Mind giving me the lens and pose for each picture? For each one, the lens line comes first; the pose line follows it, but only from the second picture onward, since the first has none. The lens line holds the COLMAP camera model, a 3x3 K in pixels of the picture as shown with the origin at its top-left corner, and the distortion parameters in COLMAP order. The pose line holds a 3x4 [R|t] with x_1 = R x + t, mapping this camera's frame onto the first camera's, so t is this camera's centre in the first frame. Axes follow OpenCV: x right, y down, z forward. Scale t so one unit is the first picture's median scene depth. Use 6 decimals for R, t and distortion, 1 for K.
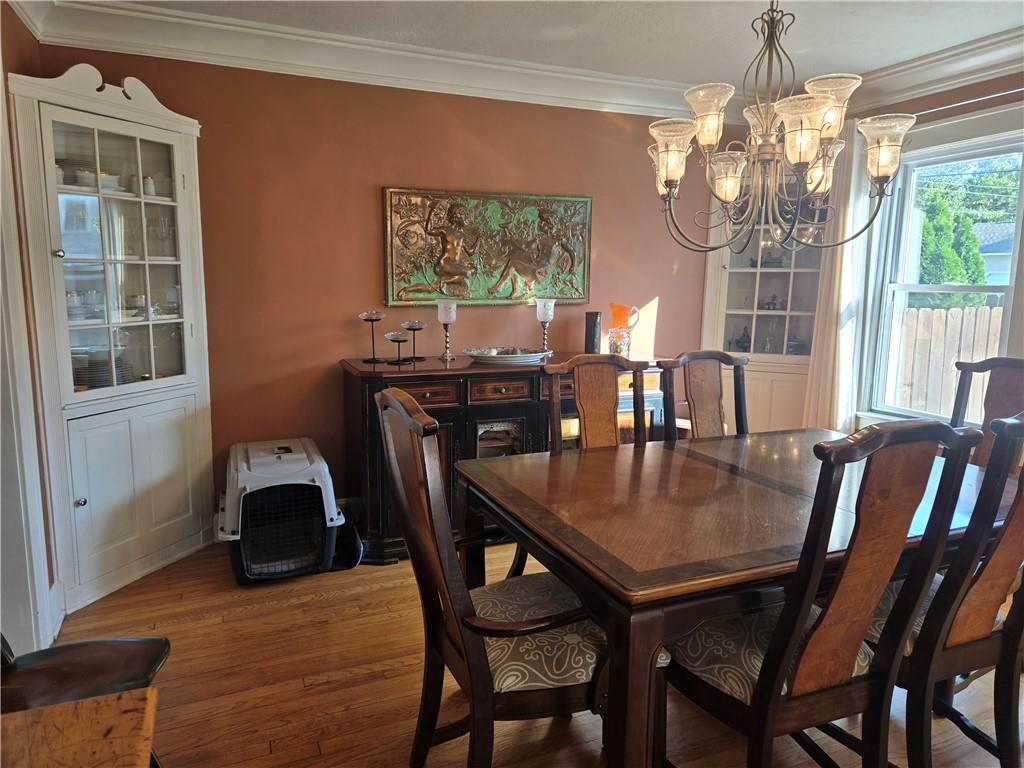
lens RADIAL K [[695.6, 0, 509.8], [0, 695.6, 382.1], [0, 0, 1]] dist [-0.007603, -0.002452]
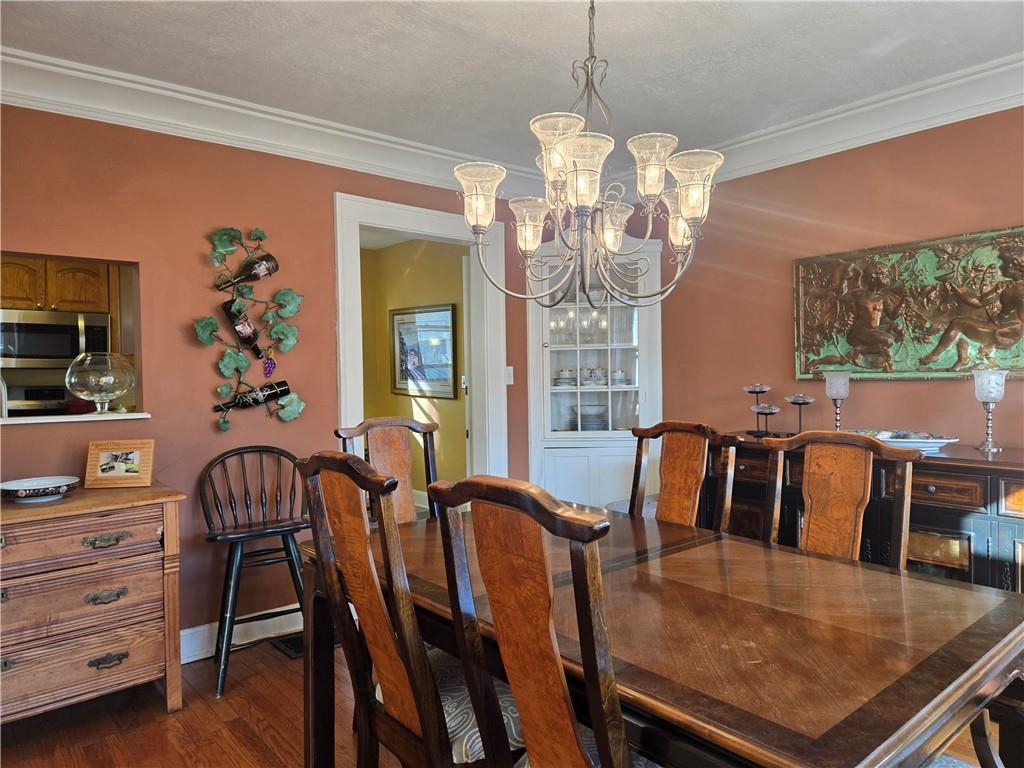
lens RADIAL K [[695.6, 0, 510.3], [0, 695.6, 387.2], [0, 0, 1]] dist [-0.007603, -0.002452]
pose [[0.308111, 0.015224, -0.951229, 0.582159], [-0.109567, 0.993786, -0.019584, -0.034369], [0.945020, 0.110257, 0.307864, 0.313040]]
